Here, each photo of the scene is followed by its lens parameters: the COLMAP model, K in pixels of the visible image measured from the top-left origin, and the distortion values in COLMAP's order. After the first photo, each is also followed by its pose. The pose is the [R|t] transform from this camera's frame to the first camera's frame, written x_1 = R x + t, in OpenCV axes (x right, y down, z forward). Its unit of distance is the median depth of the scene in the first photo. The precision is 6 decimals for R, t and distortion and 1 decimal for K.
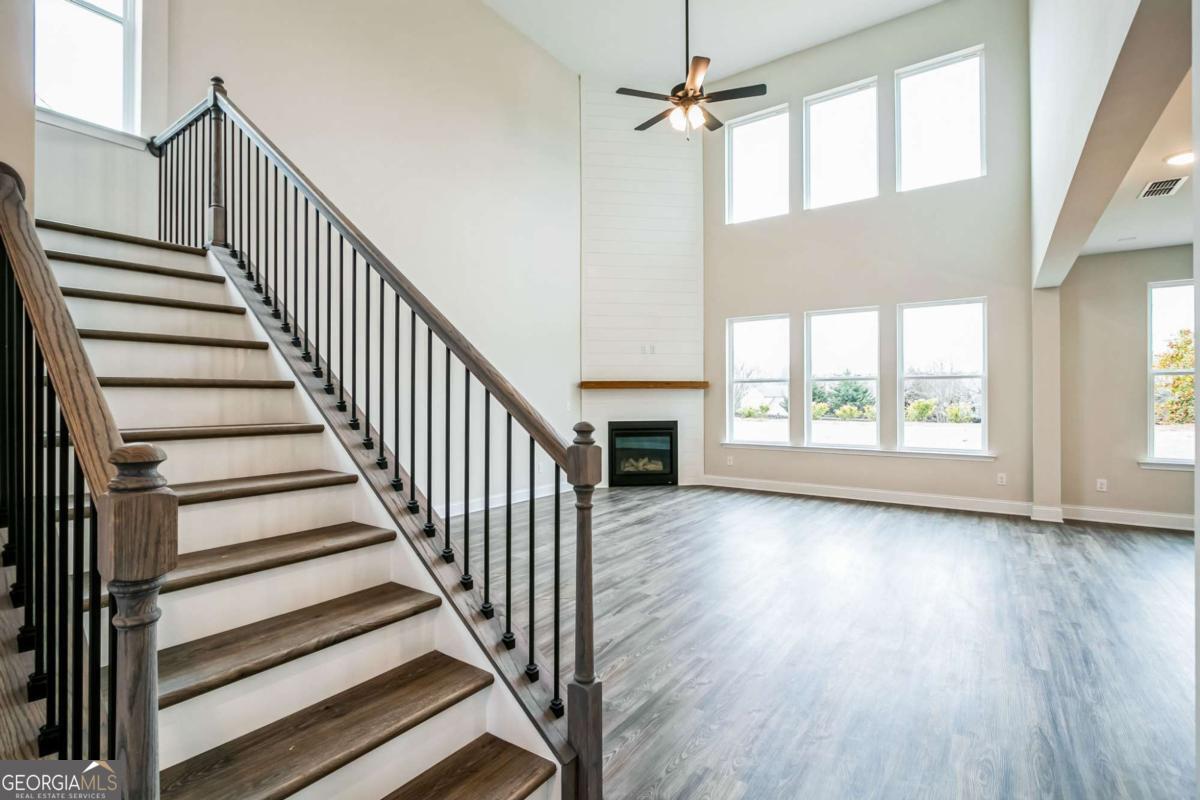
lens RADIAL K [[561.2, 0, 580.8], [0, 561.2, 398.1], [0, 0, 1]] dist [-0.001595, -0.000099]
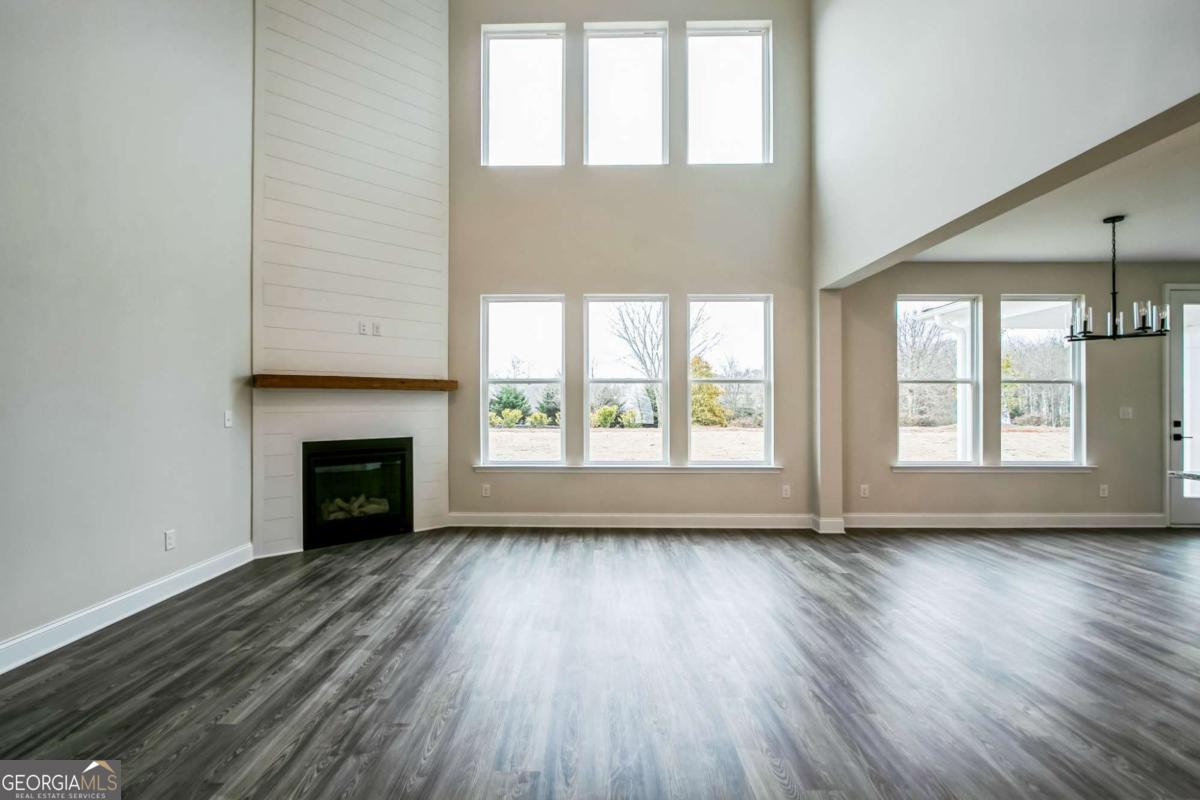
lens RADIAL K [[560.9, 0, 576.6], [0, 560.9, 403.5], [0, 0, 1]] dist [-0.020218, -0.000019]
pose [[0.826717, 0.002179, 0.562613, -0.050661], [-0.000635, 0.999995, -0.002941, 0.001427], [-0.562617, 0.002074, 0.826715, 0.368457]]
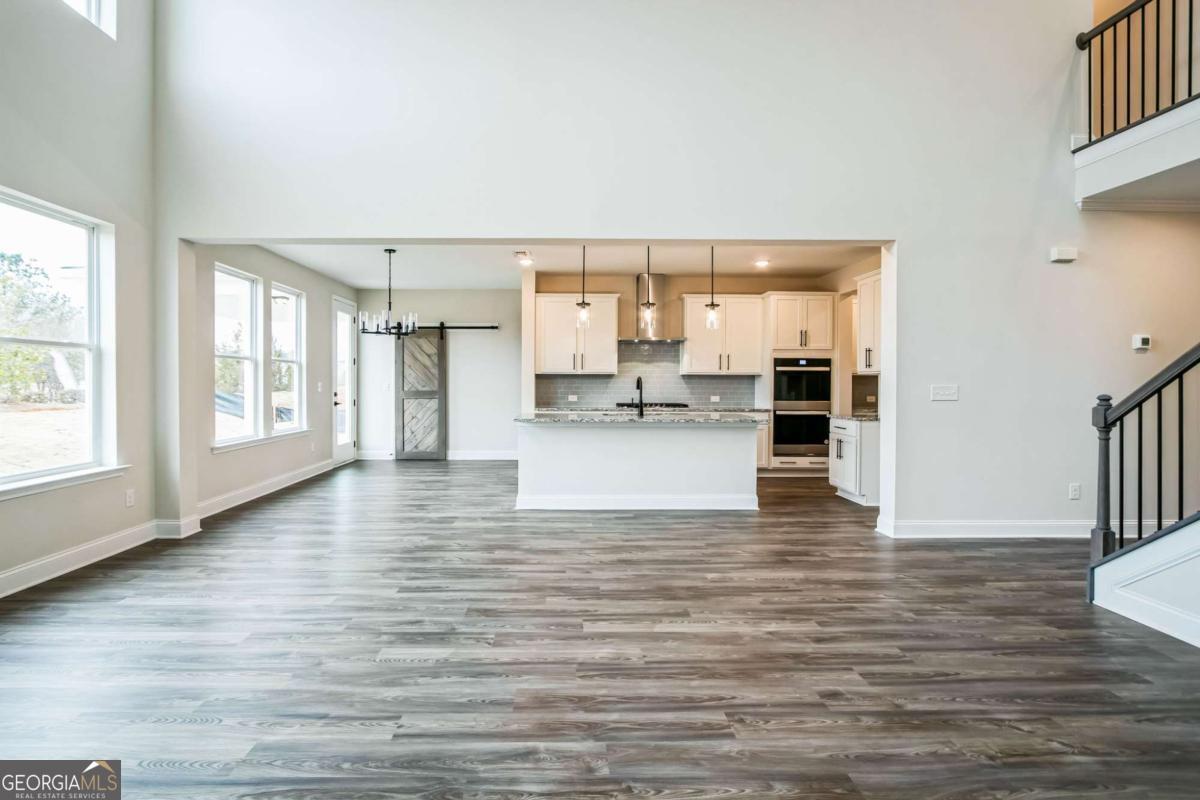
lens RADIAL K [[570.1, 0, 568.1], [0, 570.1, 381.9], [0, 0, 1]] dist [0.001102, -0.000174]
pose [[-0.591263, -0.000895, 0.806478, -0.108818], [-0.001787, 0.999998, -0.000200, 0.001836], [-0.806477, -0.001560, -0.591263, 0.839152]]
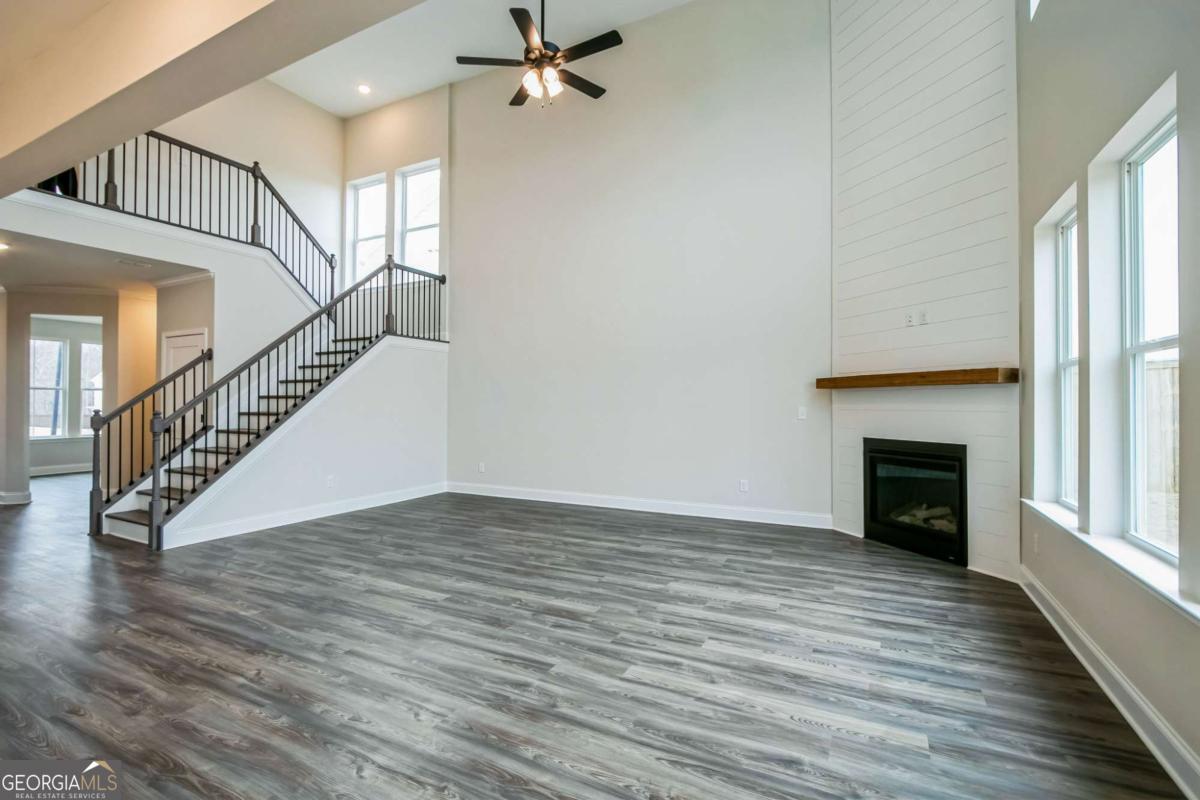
lens RADIAL K [[560.9, 0, 576.6], [0, 560.9, 403.5], [0, 0, 1]] dist [-0.020218, -0.000019]
pose [[0.132780, 0.000066, -0.991146, 0.722358], [-0.000092, 1.000000, 0.000054, 0.001346], [0.991146, 0.000084, 0.132780, 0.640369]]
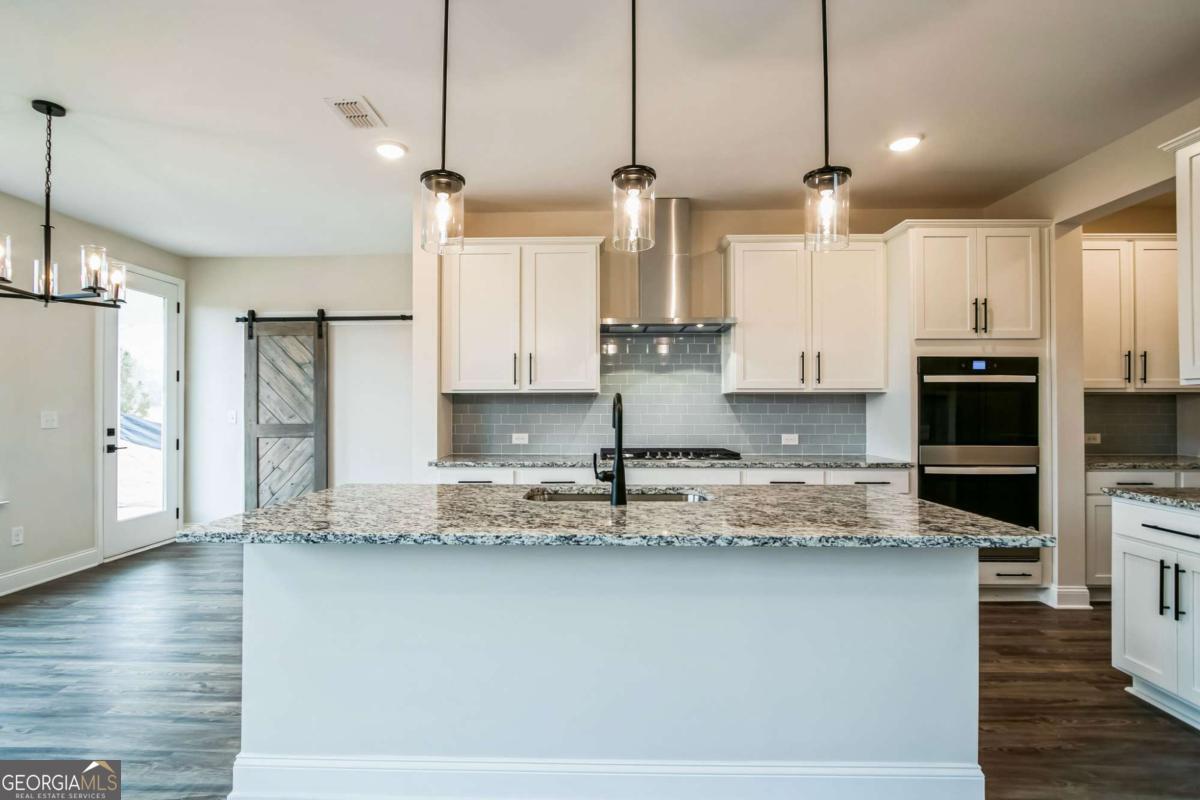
lens RADIAL K [[570.8, 0, 584.6], [0, 570.8, 402.0], [0, 0, 1]] dist [-0.001358, -0.000344]
pose [[-0.560670, 0.010158, 0.827977, 0.254286], [0.002795, 0.999942, -0.010375, 0.001554], [-0.828035, -0.003503, -0.560666, 0.449617]]
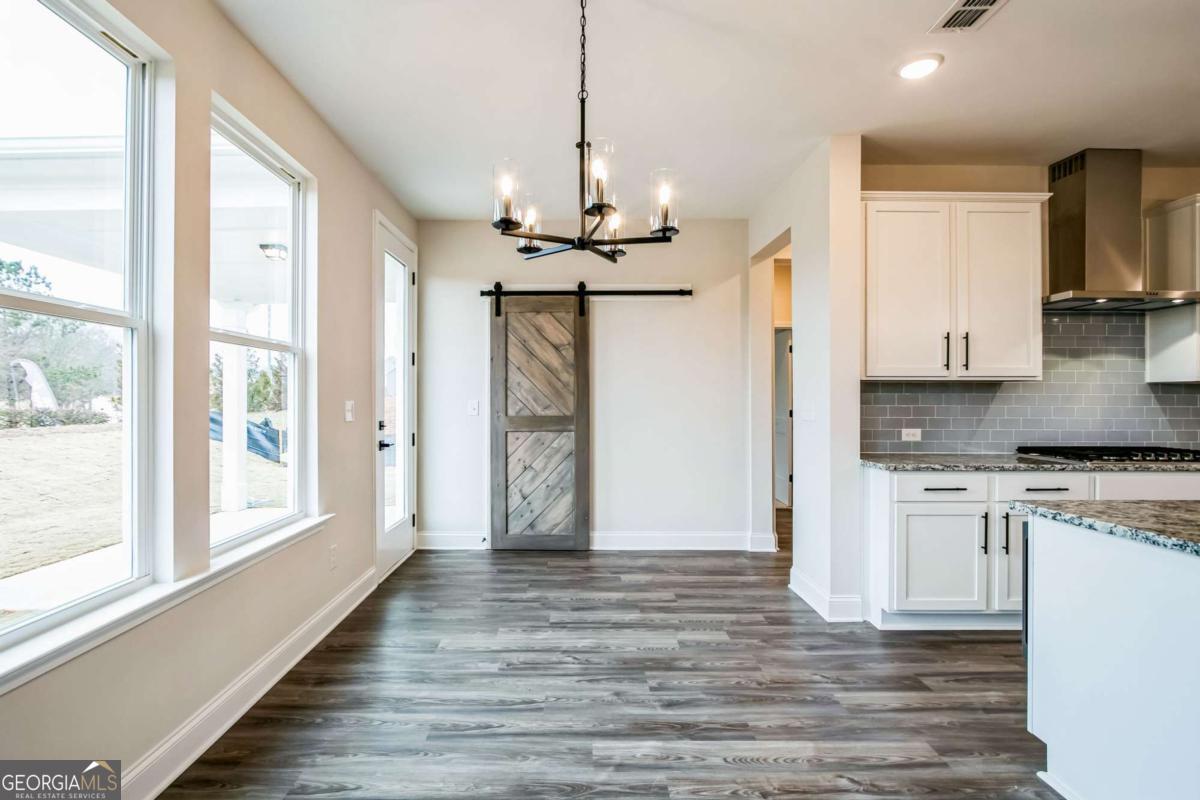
lens RADIAL K [[574.5, 0, 579.8], [0, 574.5, 396.2], [0, 0, 1]] dist [-0.013627, 0.000418]
pose [[-0.586370, 0.001363, 0.810042, 0.552369], [-0.000991, 0.999997, -0.002400, 0.000974], [-0.810043, -0.002210, -0.586366, 0.701455]]
